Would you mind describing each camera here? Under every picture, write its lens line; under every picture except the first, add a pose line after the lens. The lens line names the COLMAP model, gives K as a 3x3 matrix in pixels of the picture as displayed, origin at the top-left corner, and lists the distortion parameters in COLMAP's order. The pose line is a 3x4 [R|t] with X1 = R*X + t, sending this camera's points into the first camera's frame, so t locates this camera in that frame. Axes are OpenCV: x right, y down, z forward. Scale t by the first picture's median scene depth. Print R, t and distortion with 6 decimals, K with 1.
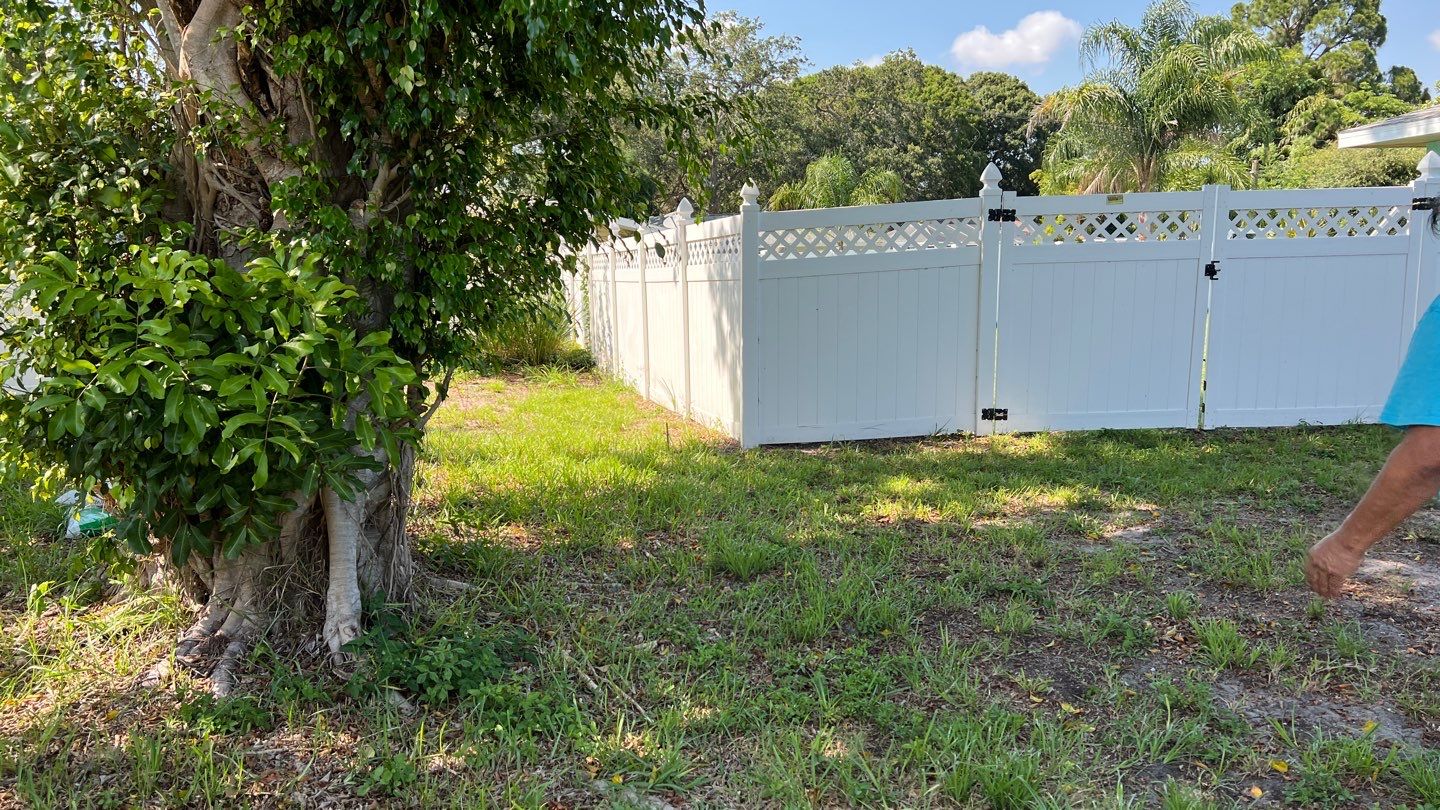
lens RADIAL K [[1086.5, 0, 717.1], [0, 1086.5, 399.3], [0, 0, 1]] dist [0.063969, -0.062296]
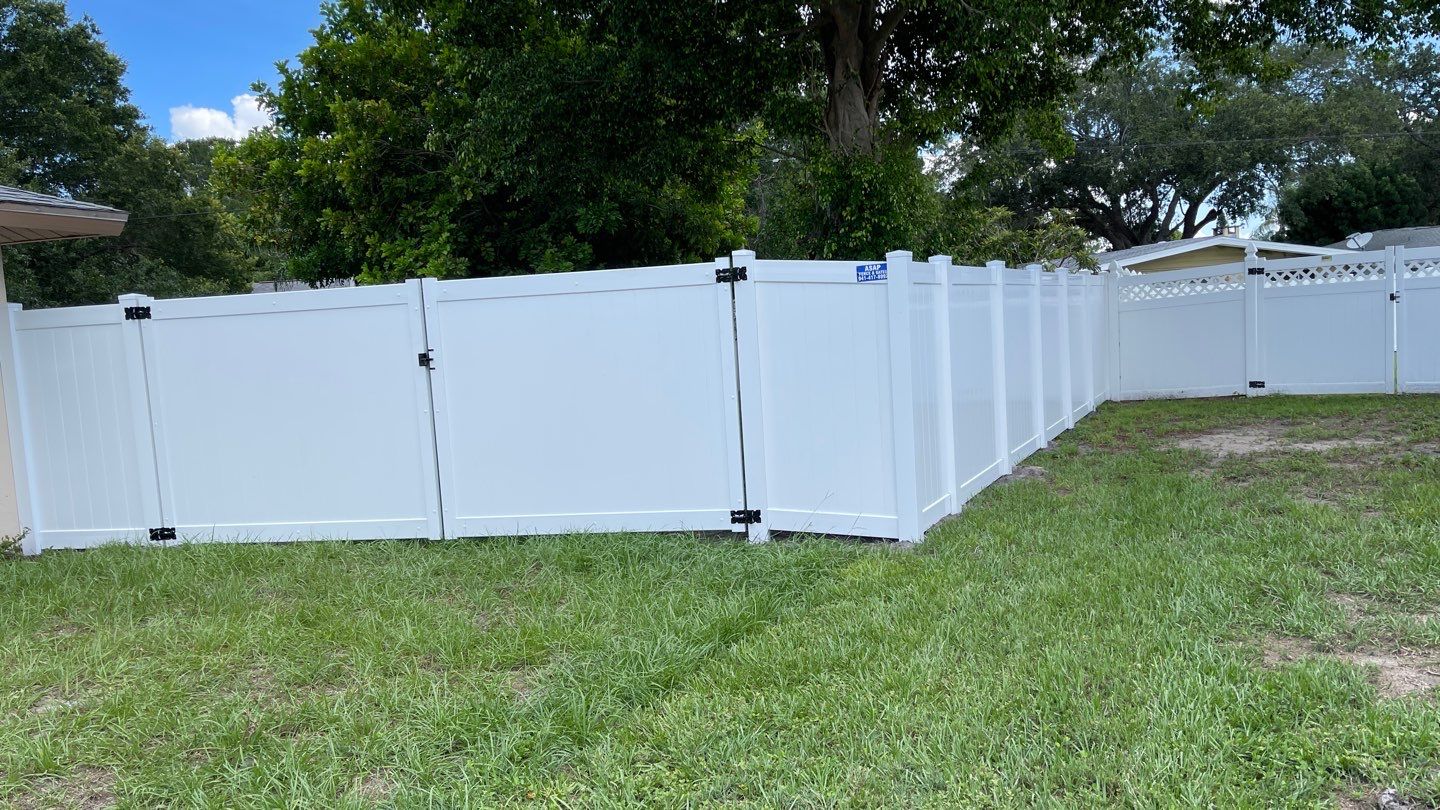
lens RADIAL K [[1086.5, 0, 718.3], [0, 1086.5, 432.5], [0, 0, 1]] dist [0.063969, -0.062296]
pose [[0.771781, 0.029716, -0.635194, 0.731411], [-0.025499, 0.999550, 0.015780, 0.087862], [0.635377, 0.004018, 0.772191, -0.936576]]
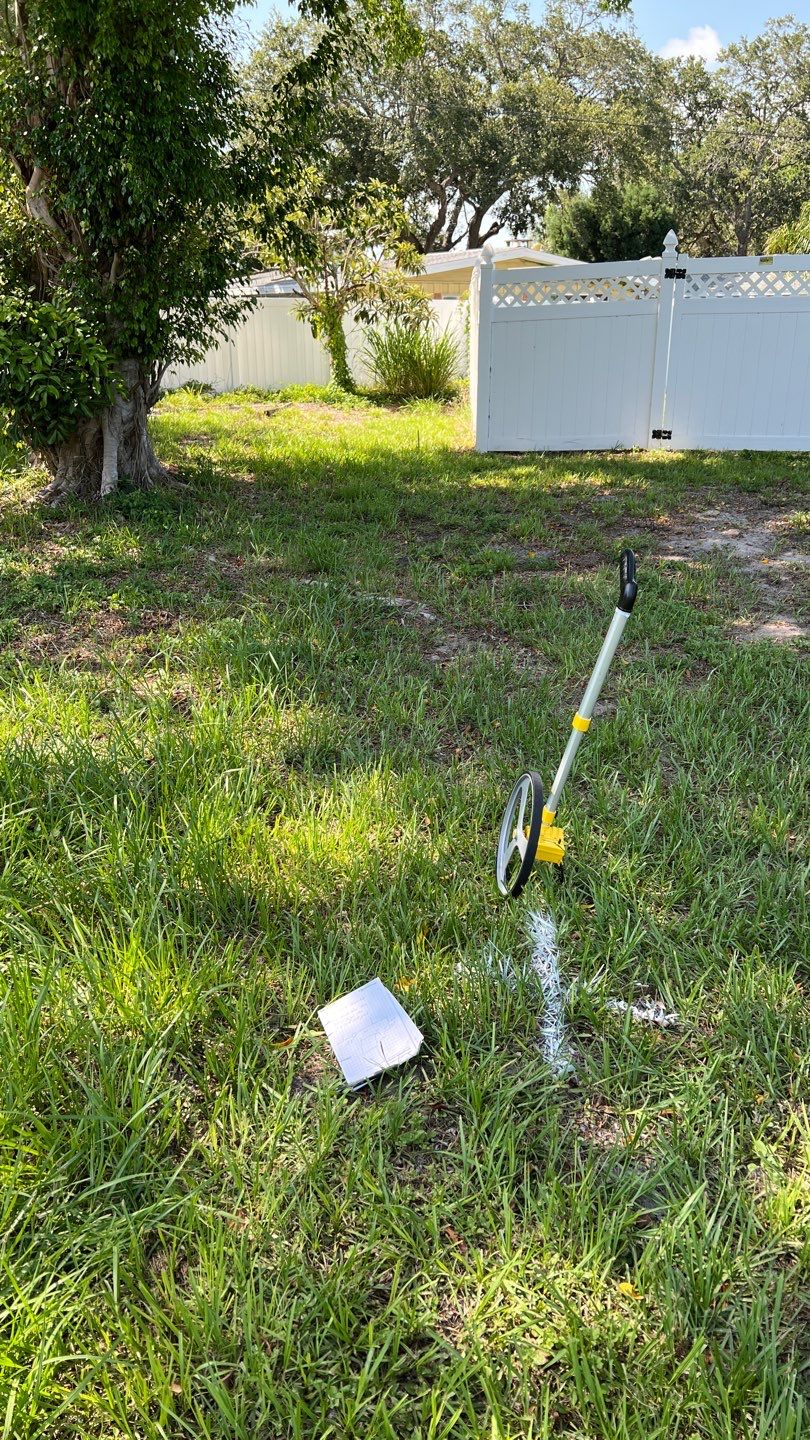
lens RADIAL K [[1086.5, 0, 400.0], [0, 1086.5, 677.1], [0, 0, 1]] dist [0.063969, -0.062296]
pose [[0.948798, 0.114385, -0.294445, 0.387777], [-0.053680, 0.976962, 0.206552, 0.045473], [0.311288, -0.180170, 0.933080, -0.385791]]
